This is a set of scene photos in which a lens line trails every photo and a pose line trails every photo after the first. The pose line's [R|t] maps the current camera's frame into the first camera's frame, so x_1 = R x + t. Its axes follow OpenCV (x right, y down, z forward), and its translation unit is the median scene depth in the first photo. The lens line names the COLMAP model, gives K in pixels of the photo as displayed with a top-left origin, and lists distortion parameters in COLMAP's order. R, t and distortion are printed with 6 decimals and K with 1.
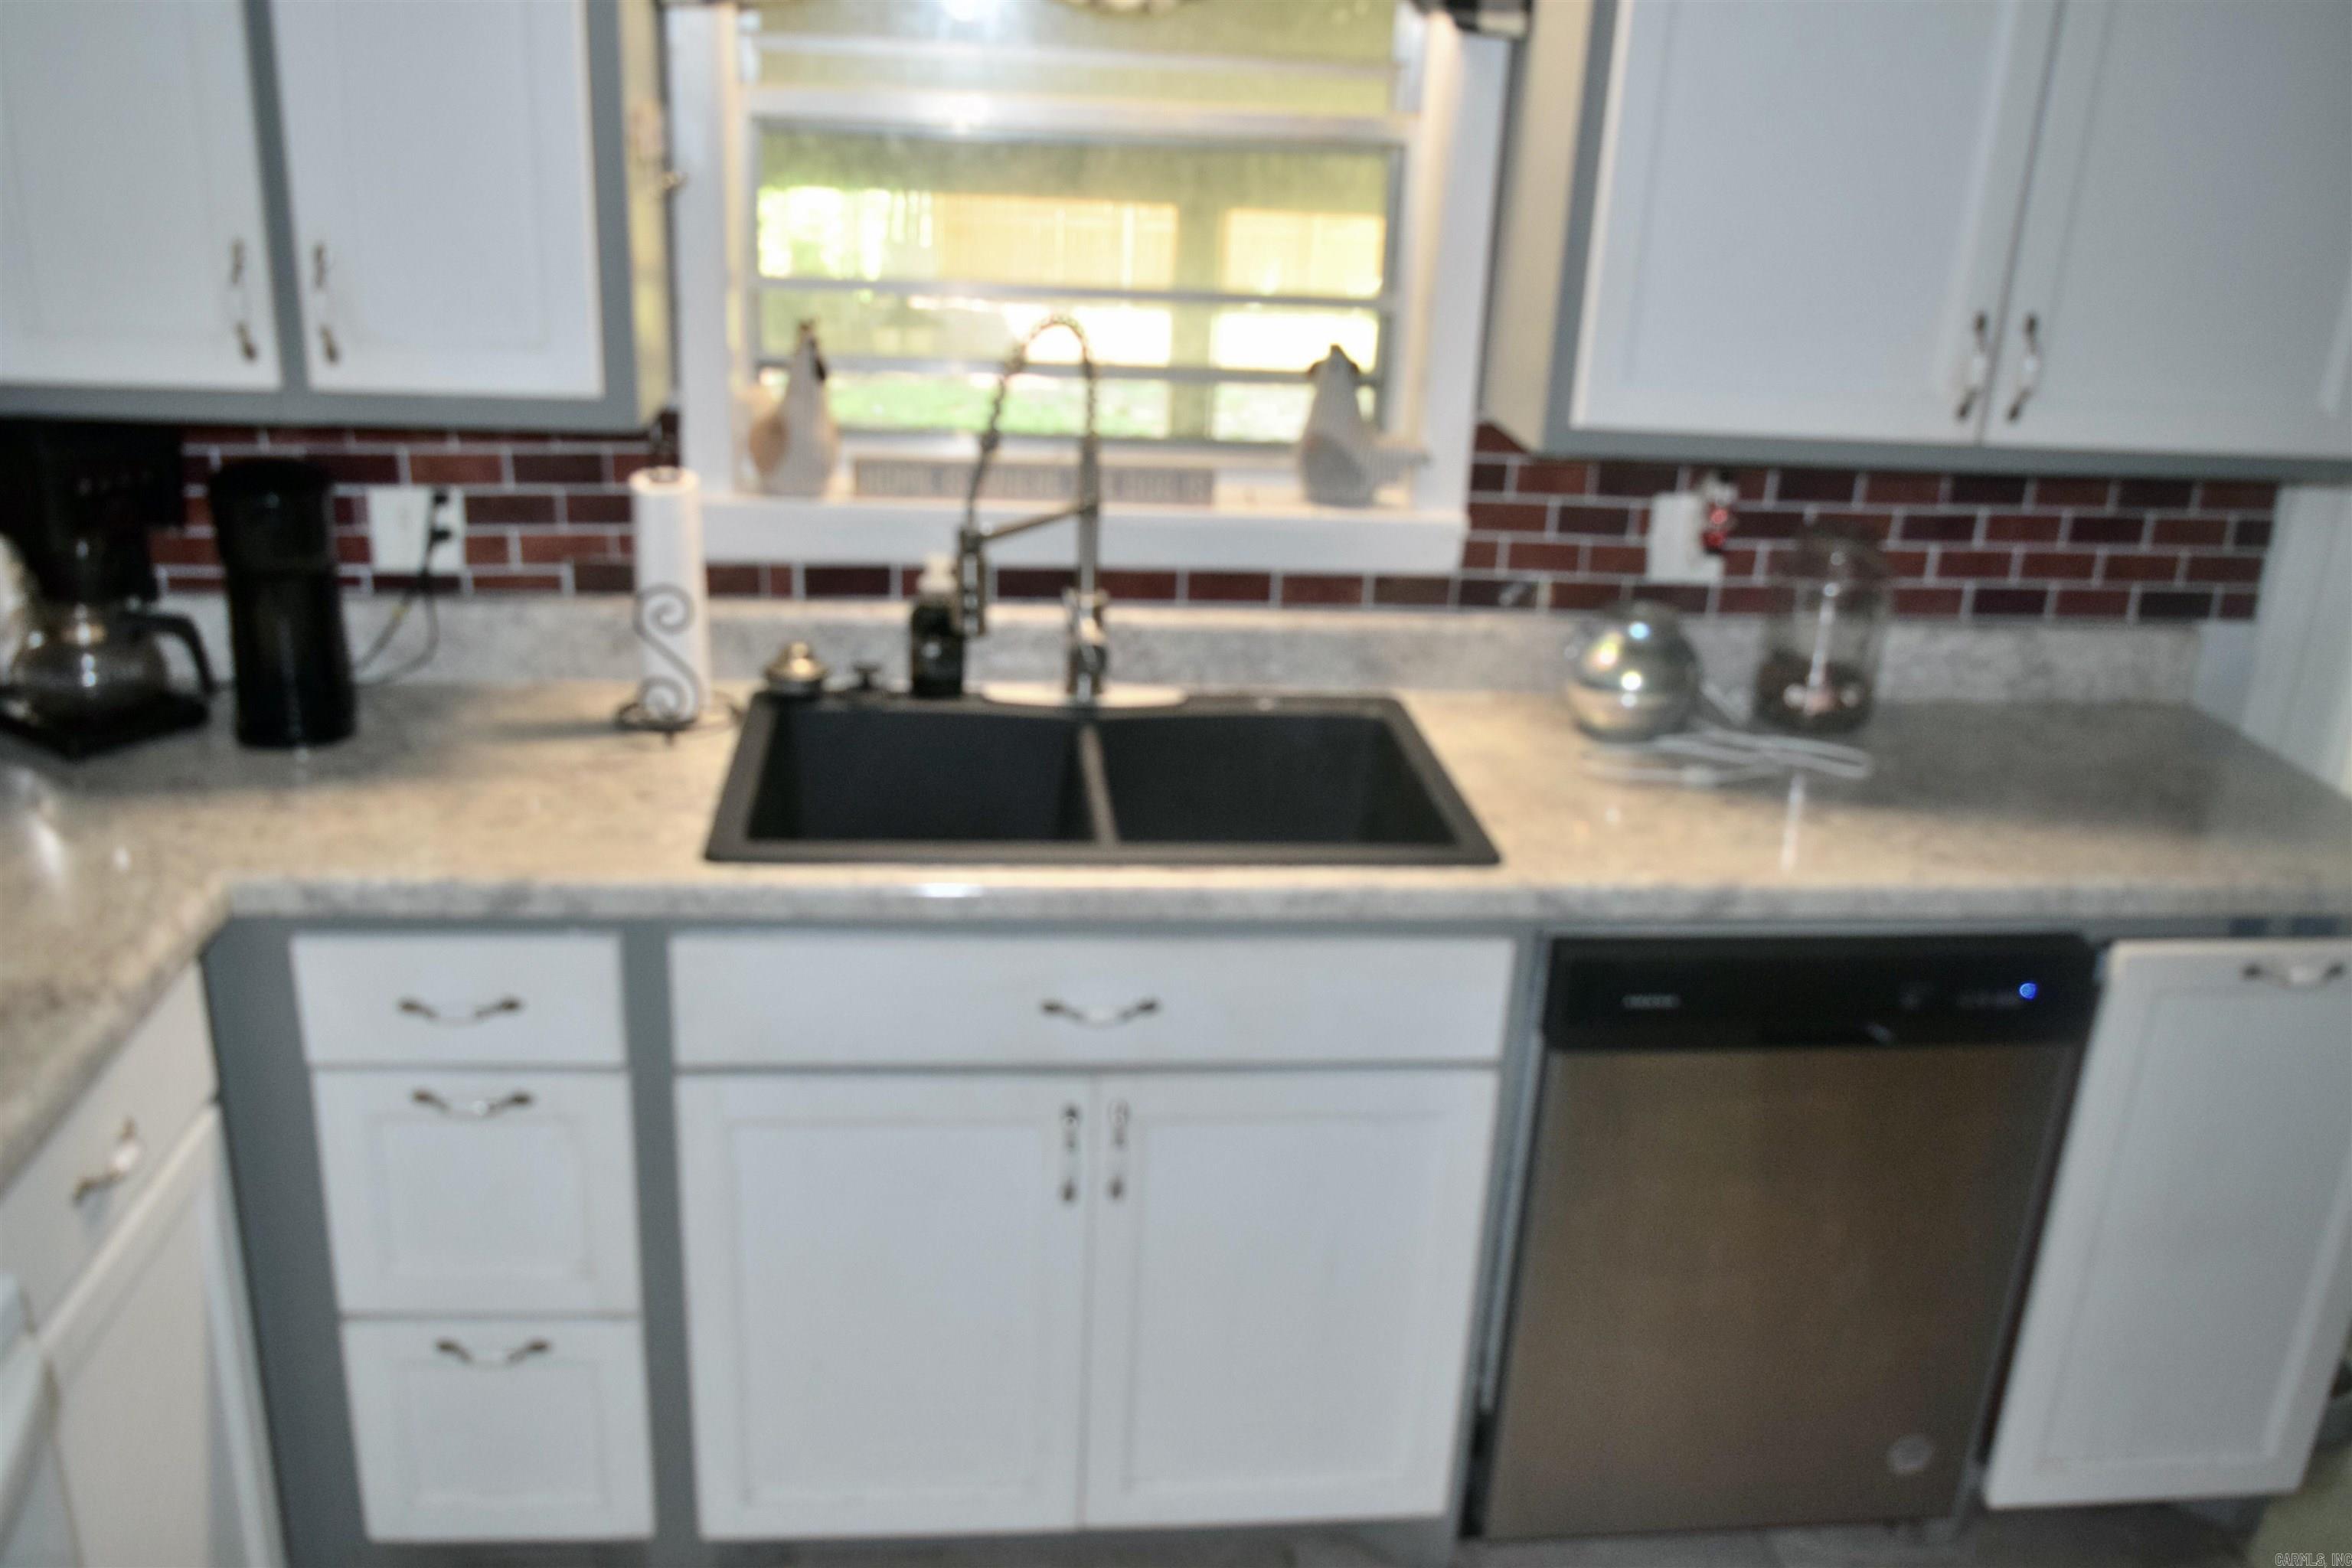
lens RADIAL K [[2002.7, 0, 1176.0], [0, 2002.7, 784.0], [0, 0, 1]] dist [-0.015582, 0.002442]
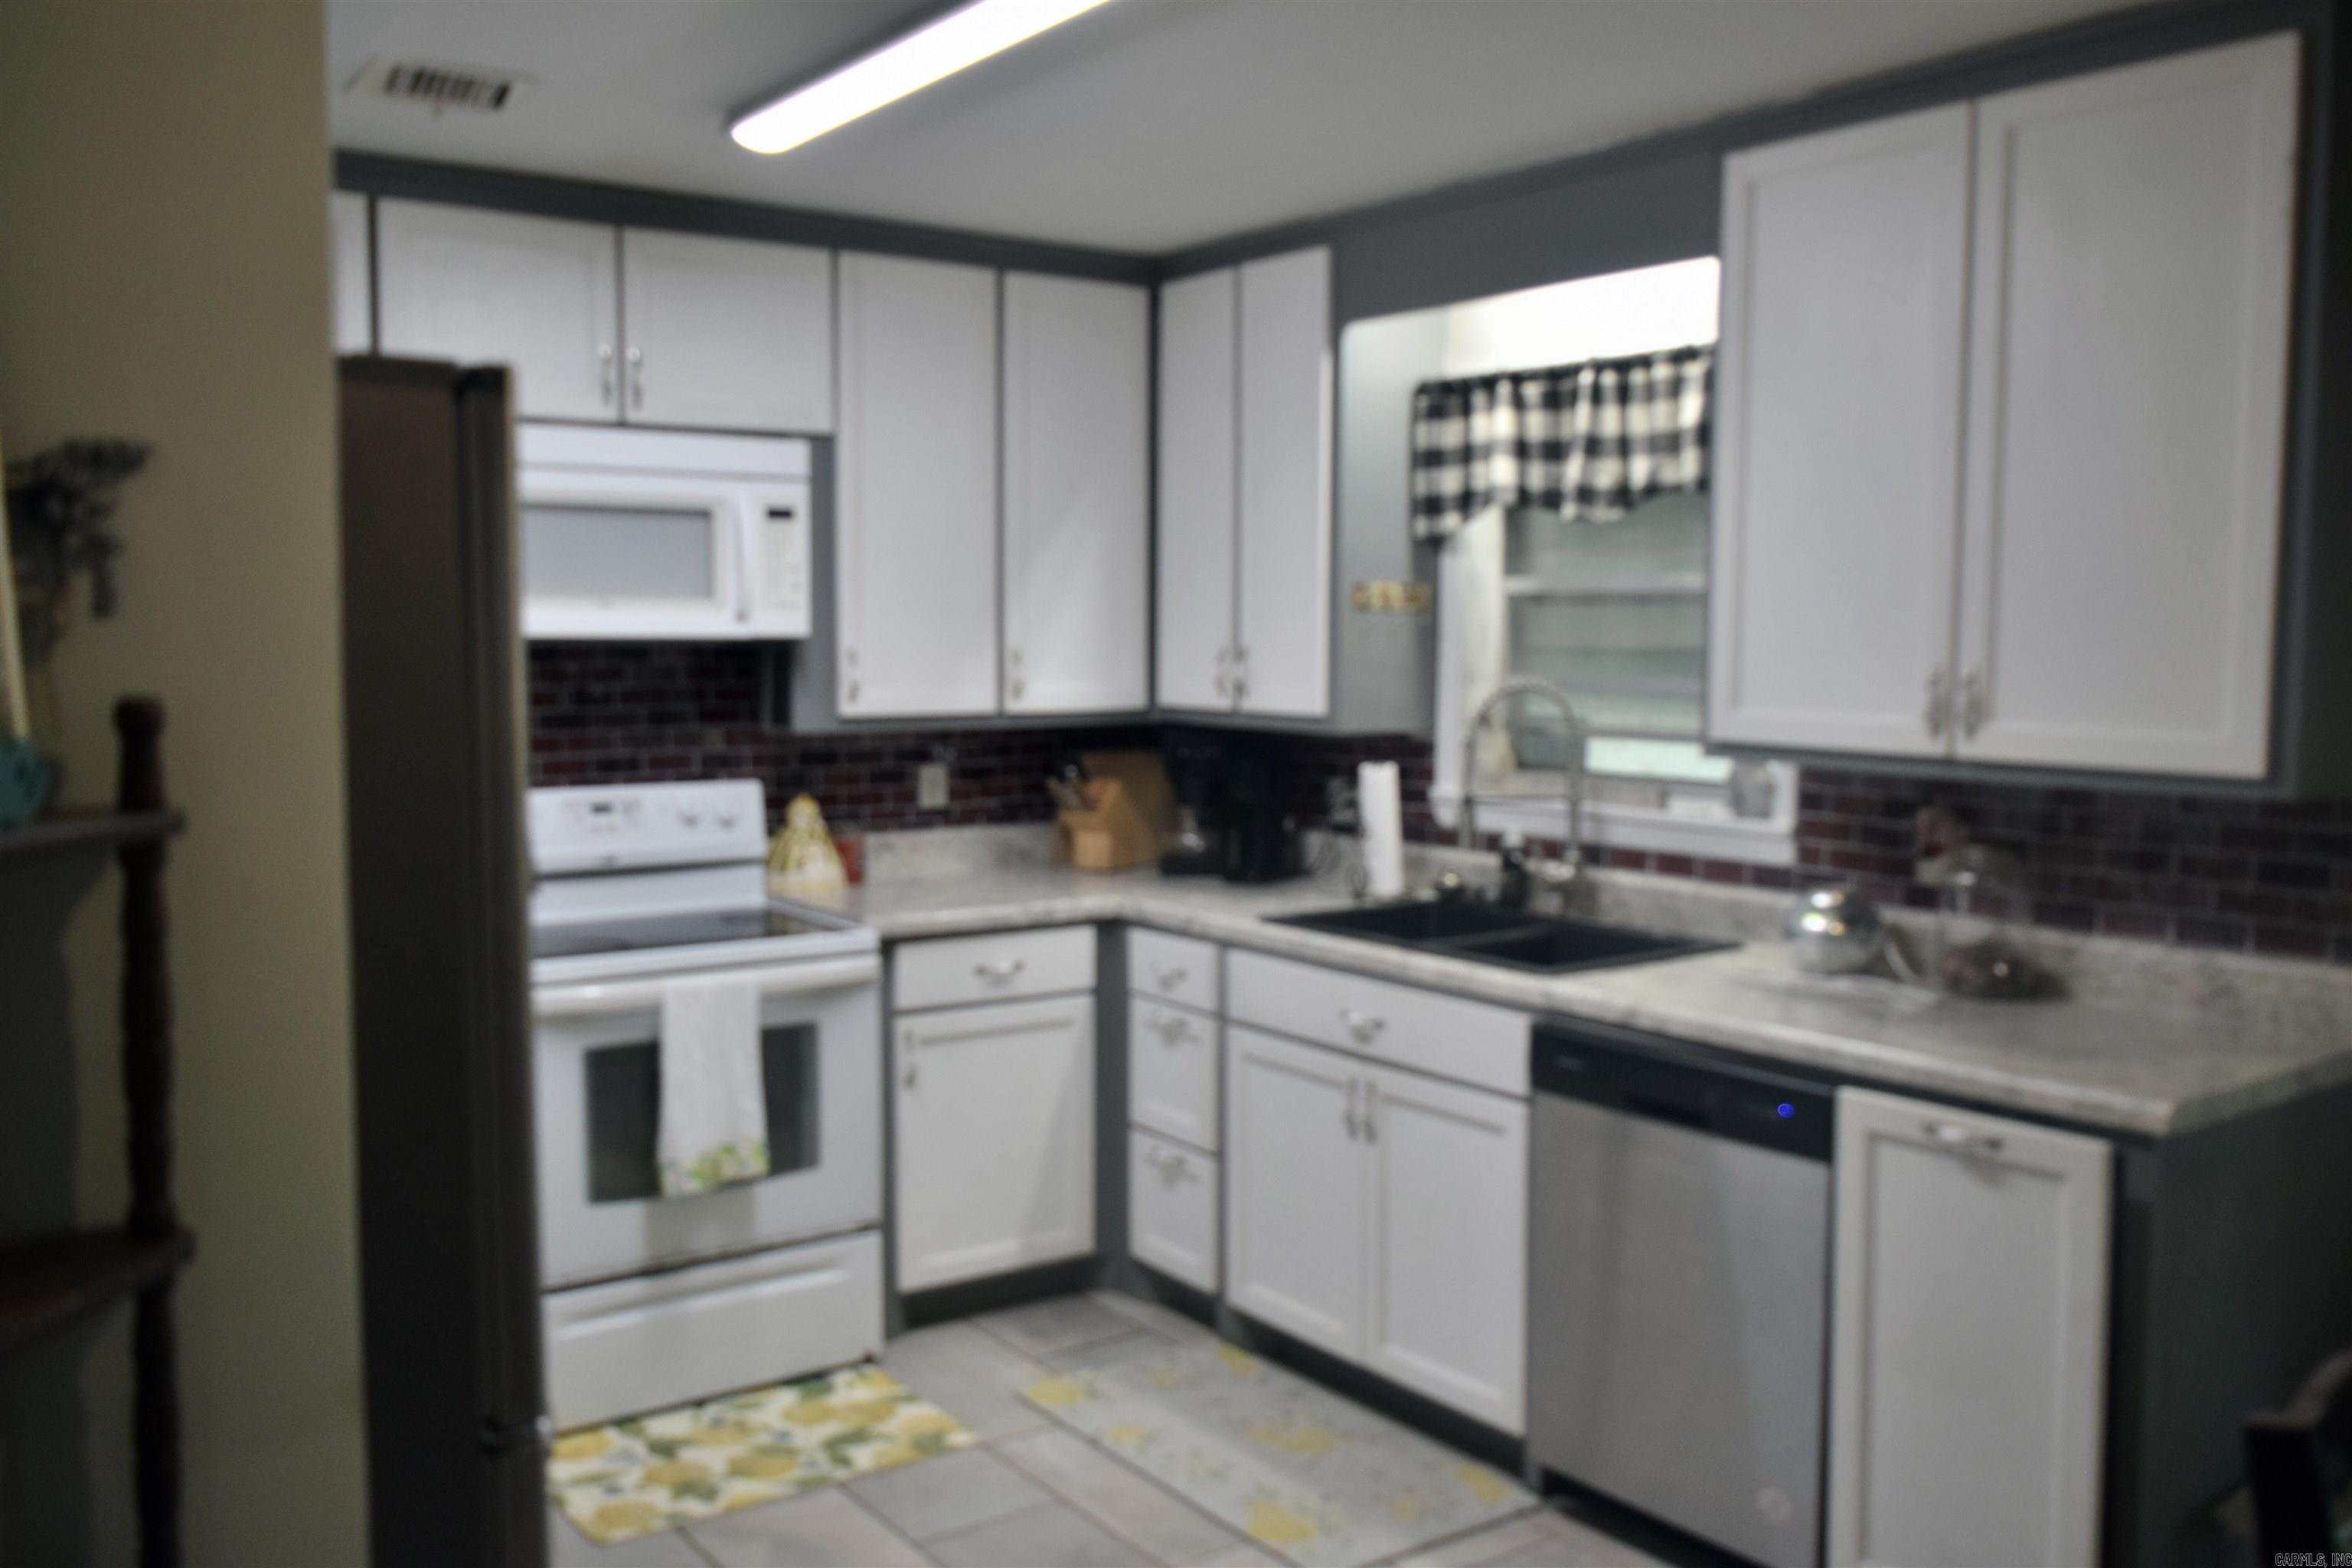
lens RADIAL K [[2002.7, 0, 1176.0], [0, 2002.7, 784.0], [0, 0, 1]] dist [-0.015582, 0.002442]
pose [[0.494451, 0.020552, -0.868963, 1.216004], [-0.287510, 0.947313, -0.141192, 0.176796], [0.820278, 0.319648, 0.474309, -0.073705]]
